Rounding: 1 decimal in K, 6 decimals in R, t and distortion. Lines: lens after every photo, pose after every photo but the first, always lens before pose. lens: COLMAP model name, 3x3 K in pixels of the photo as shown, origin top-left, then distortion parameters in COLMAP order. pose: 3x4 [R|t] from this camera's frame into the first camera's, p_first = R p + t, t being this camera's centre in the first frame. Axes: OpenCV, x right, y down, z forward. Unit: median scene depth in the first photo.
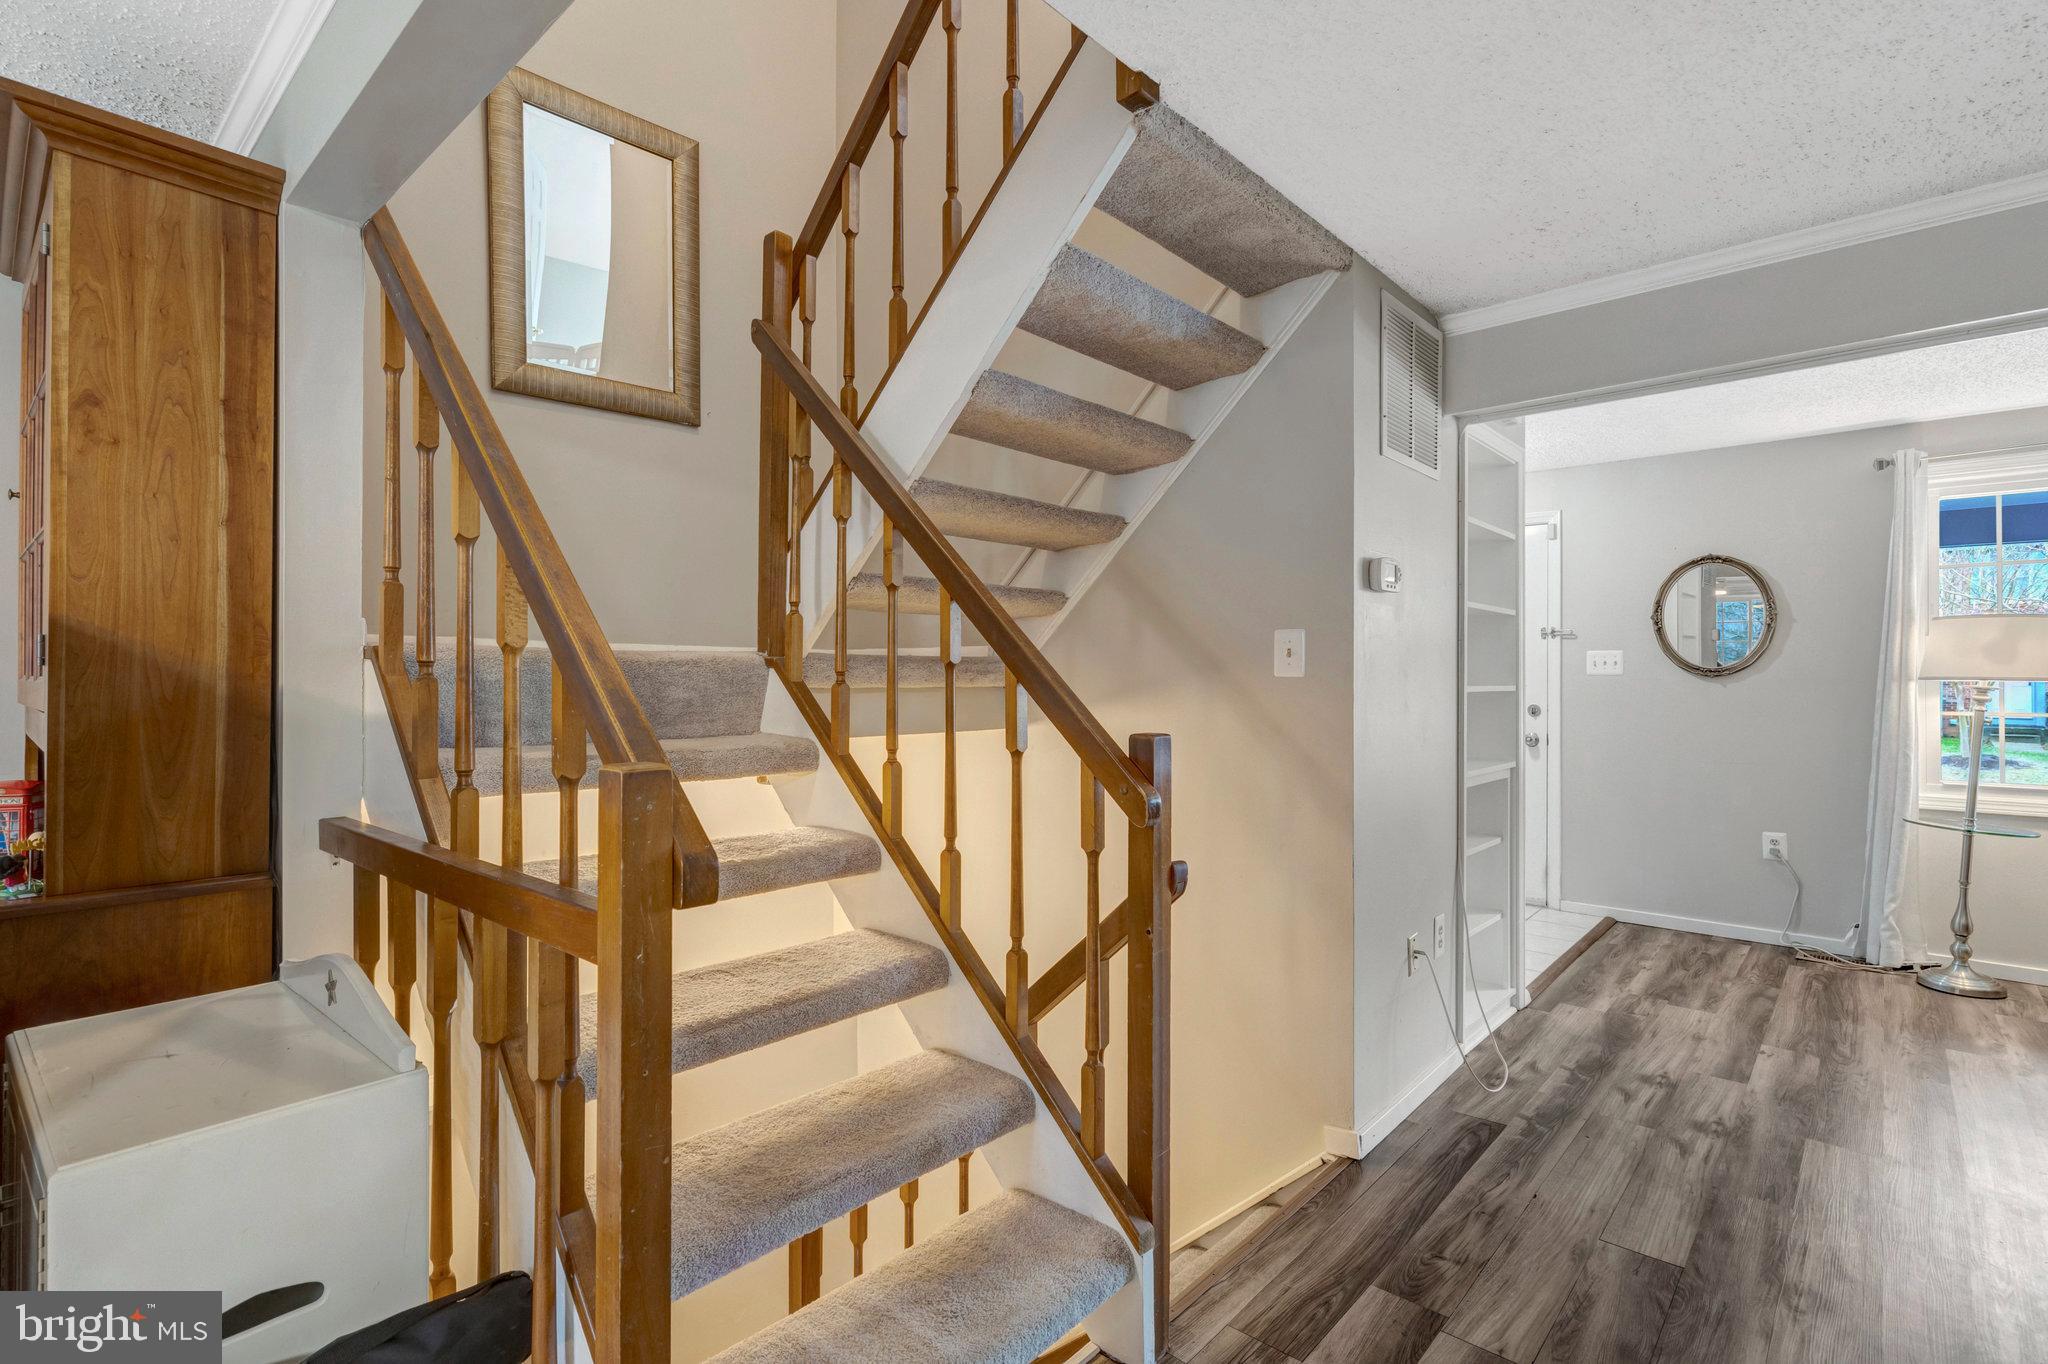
lens RADIAL K [[954.6, 0, 1023.9], [0, 954.6, 678.3], [0, 0, 1]] dist [-0.004766, 0.002776]
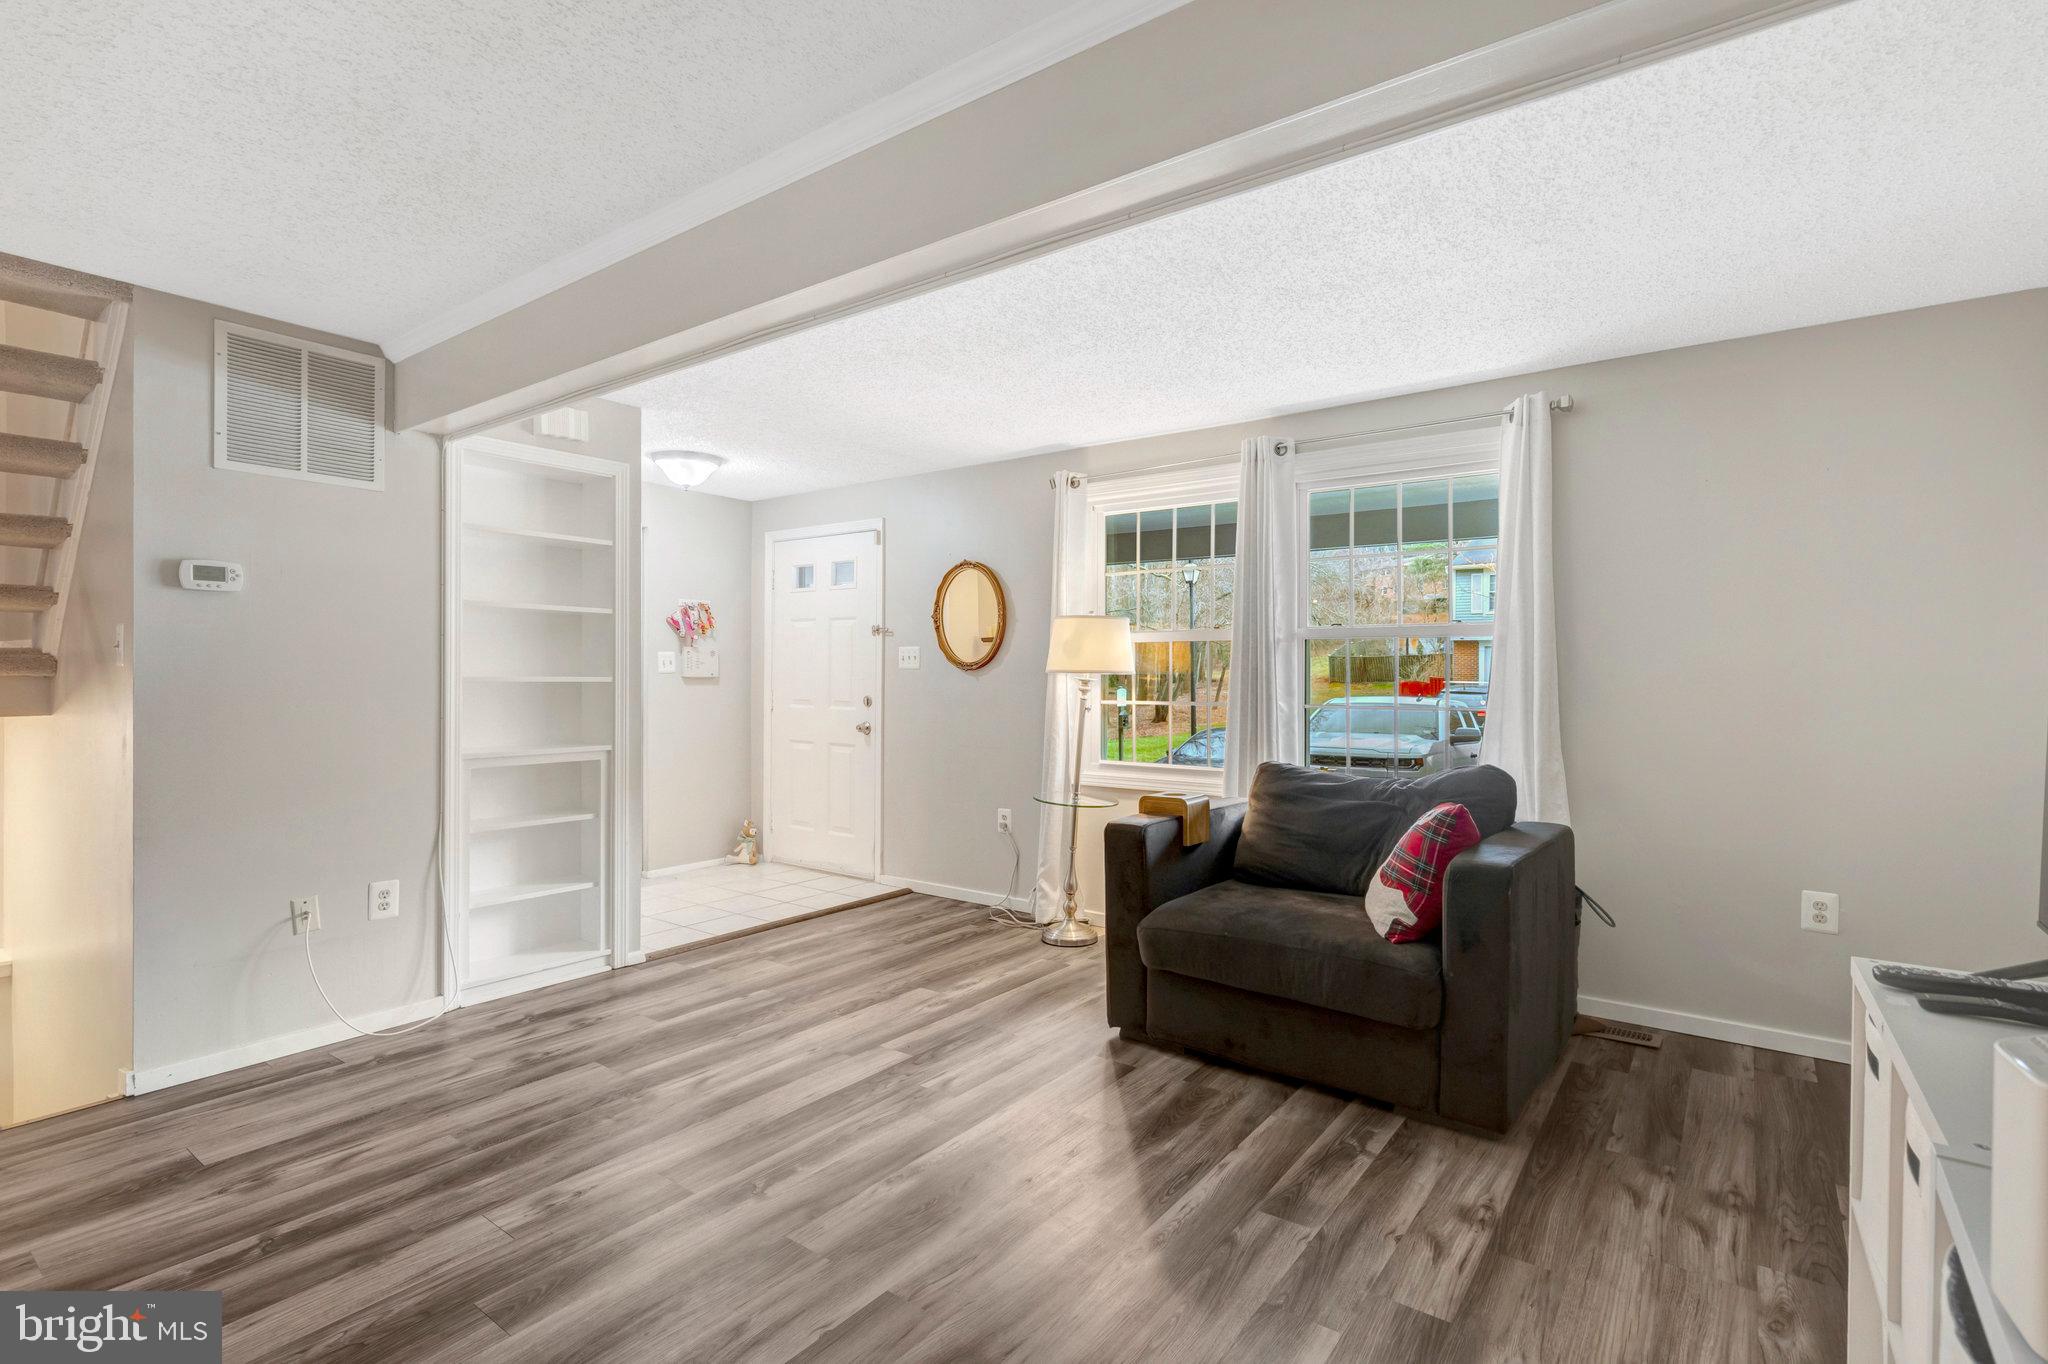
lens RADIAL K [[954.6, 0, 1022.8], [0, 954.6, 678.0], [0, 0, 1]] dist [-0.004766, 0.002776]
pose [[0.994328, 0.001048, 0.106355, 1.745914], [-0.001622, 0.999985, 0.005312, 0.004288], [-0.106348, -0.005454, 0.994314, -0.313232]]
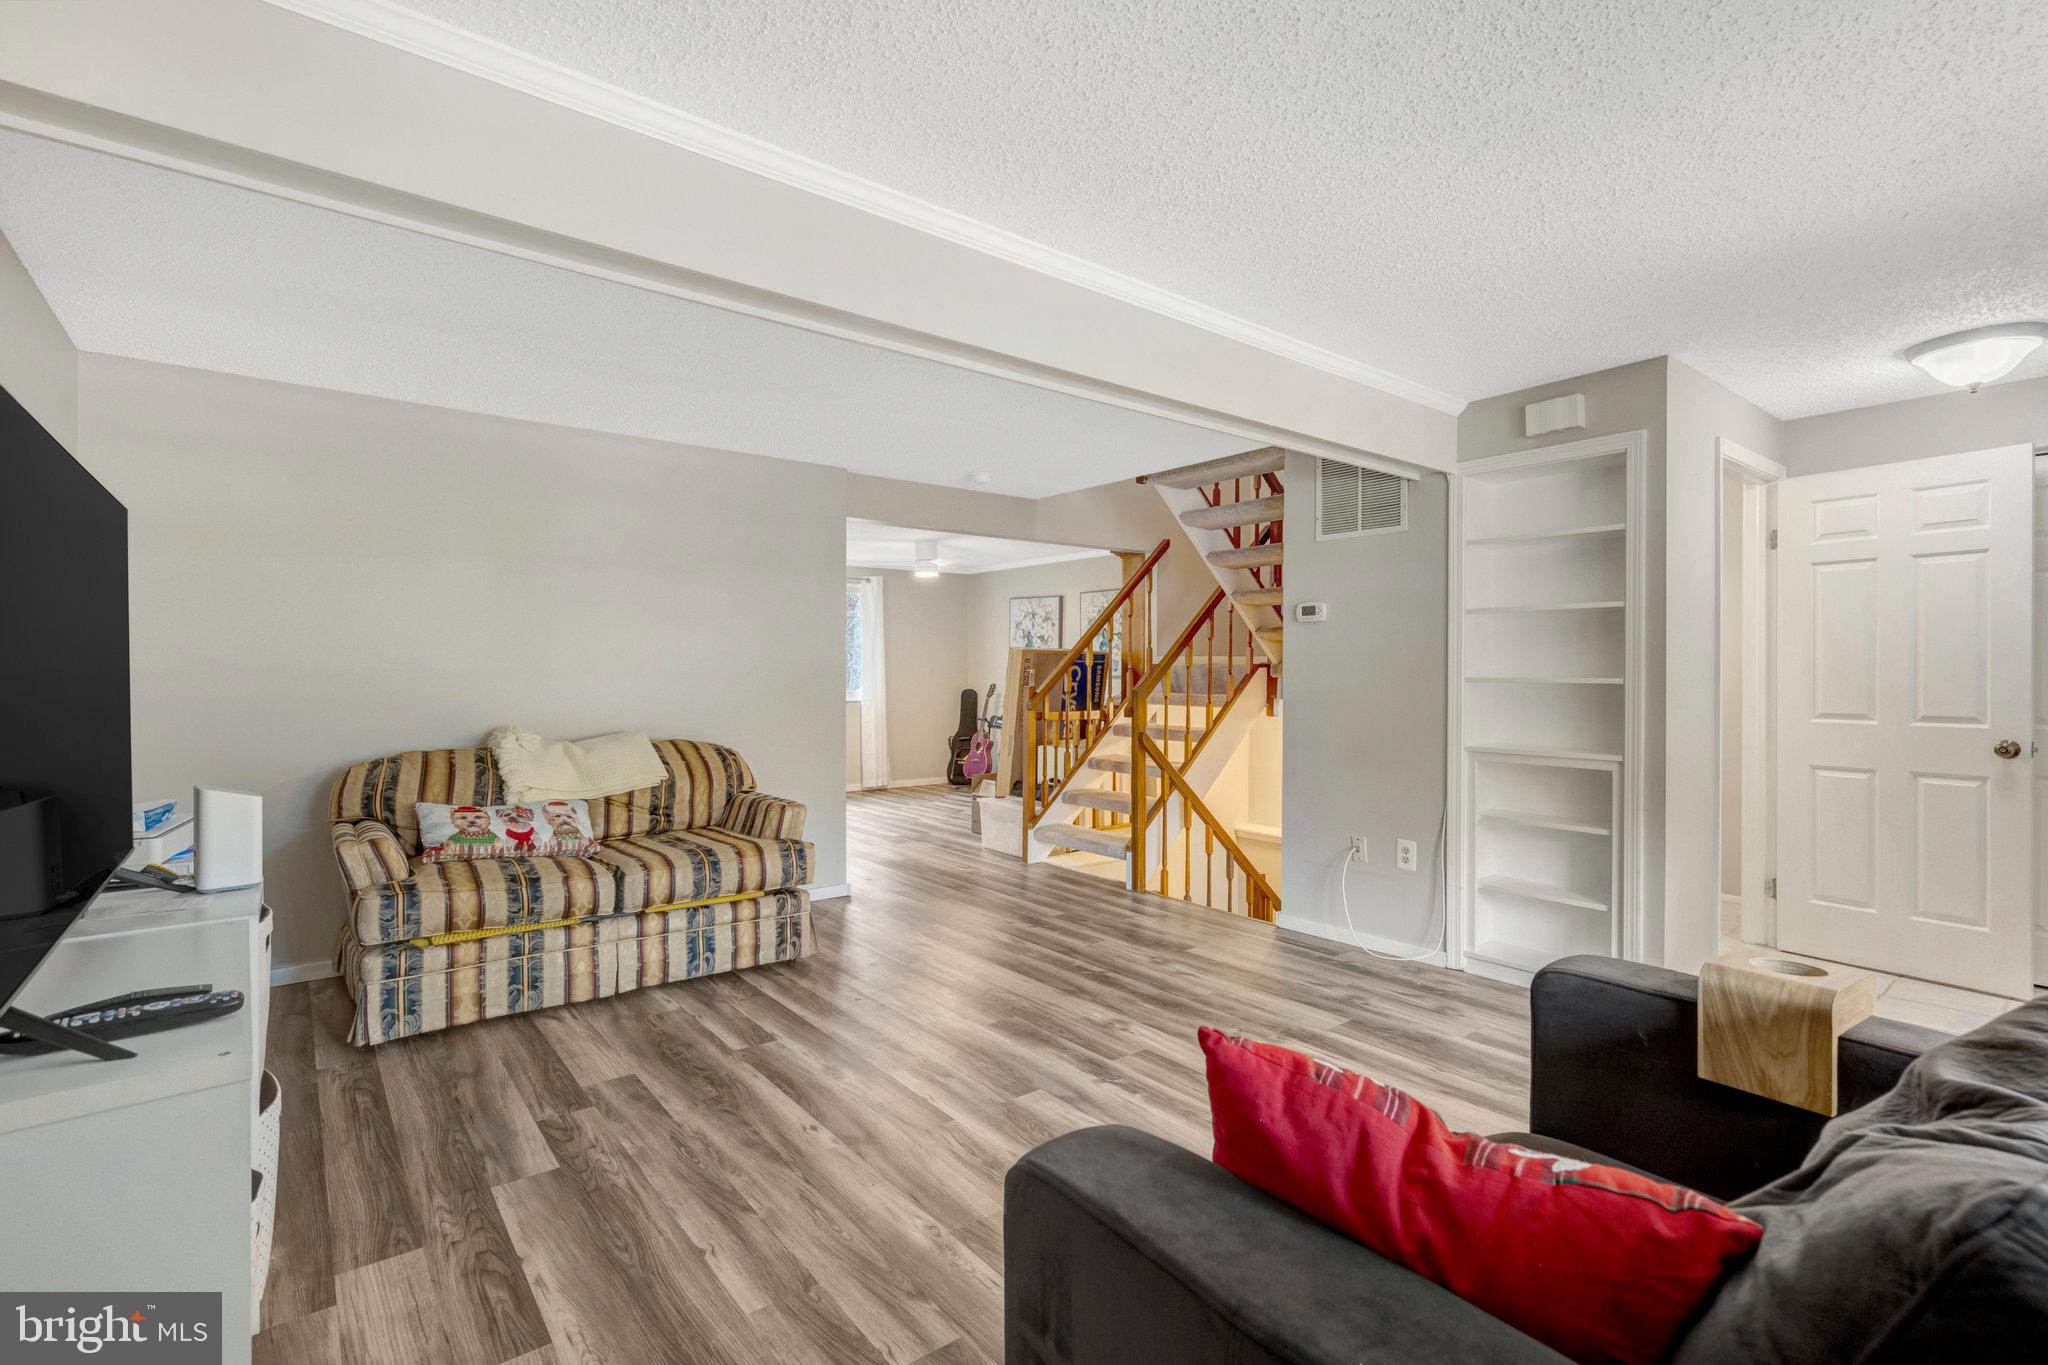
lens RADIAL K [[954.6, 0, 1024.2], [0, 954.6, 652.9], [0, 0, 1]] dist [-0.004766, 0.002776]
pose [[-0.155641, -0.022851, -0.987549, 3.160209], [-0.000020, 0.999732, -0.023130, 0.007789], [0.987814, -0.003580, -0.155600, 1.090459]]
